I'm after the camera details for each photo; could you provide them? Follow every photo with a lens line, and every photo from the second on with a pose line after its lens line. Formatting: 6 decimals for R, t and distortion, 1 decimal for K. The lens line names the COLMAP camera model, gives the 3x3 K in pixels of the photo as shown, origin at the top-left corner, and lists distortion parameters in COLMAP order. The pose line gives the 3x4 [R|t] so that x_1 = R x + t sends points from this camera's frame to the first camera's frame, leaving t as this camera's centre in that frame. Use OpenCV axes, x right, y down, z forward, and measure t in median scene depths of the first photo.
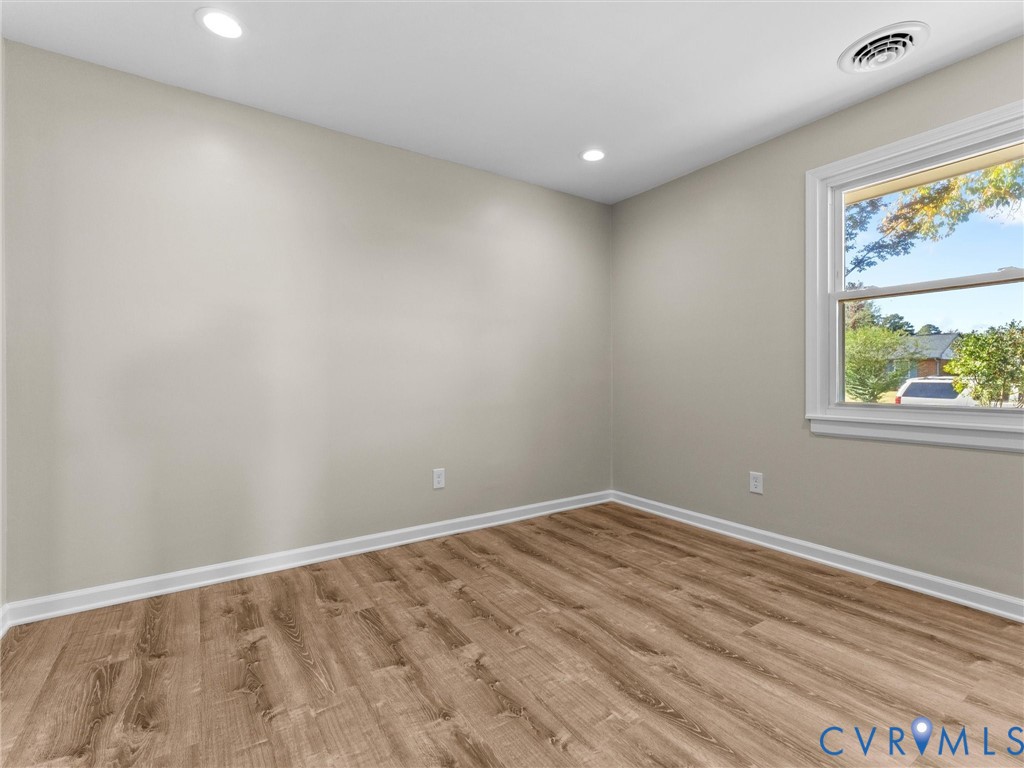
lens RADIAL K [[471.4, 0, 509.3], [0, 471.4, 381.4], [0, 0, 1]] dist [0.003195, 0.000391]
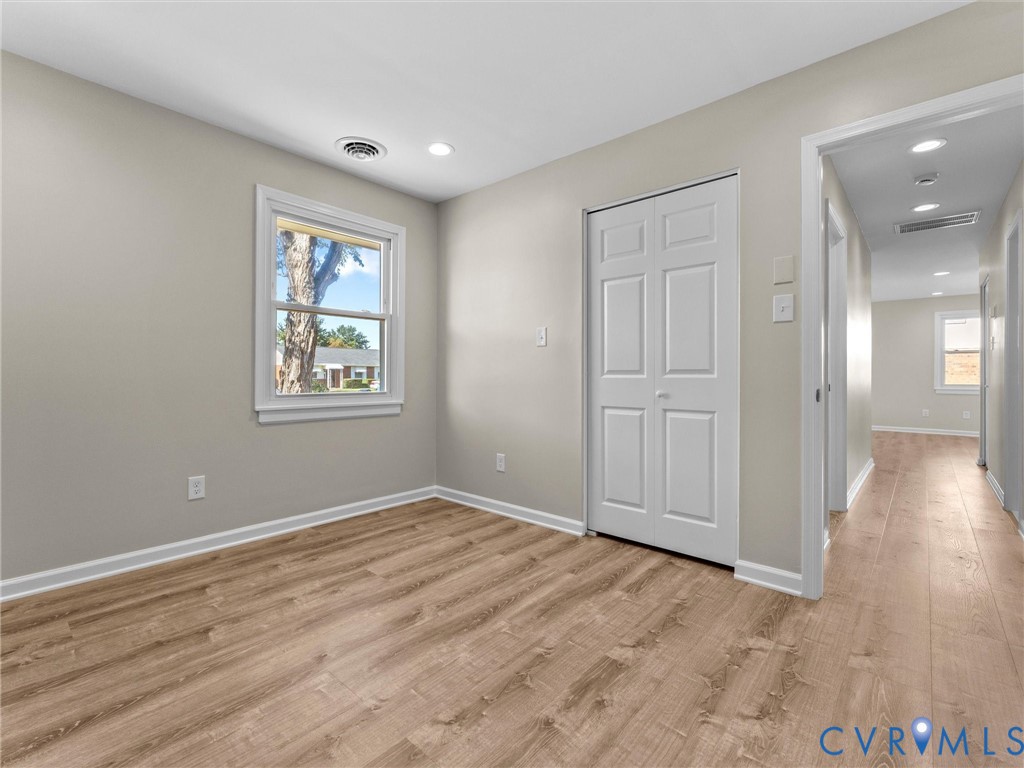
lens RADIAL K [[471.4, 0, 509.3], [0, 471.4, 381.4], [0, 0, 1]] dist [0.003195, 0.000391]
pose [[-0.256639, -0.010010, 0.966455, -0.667744], [0.001613, 0.999941, 0.010785, 0.001071], [-0.966506, 0.004327, -0.256608, 0.850749]]
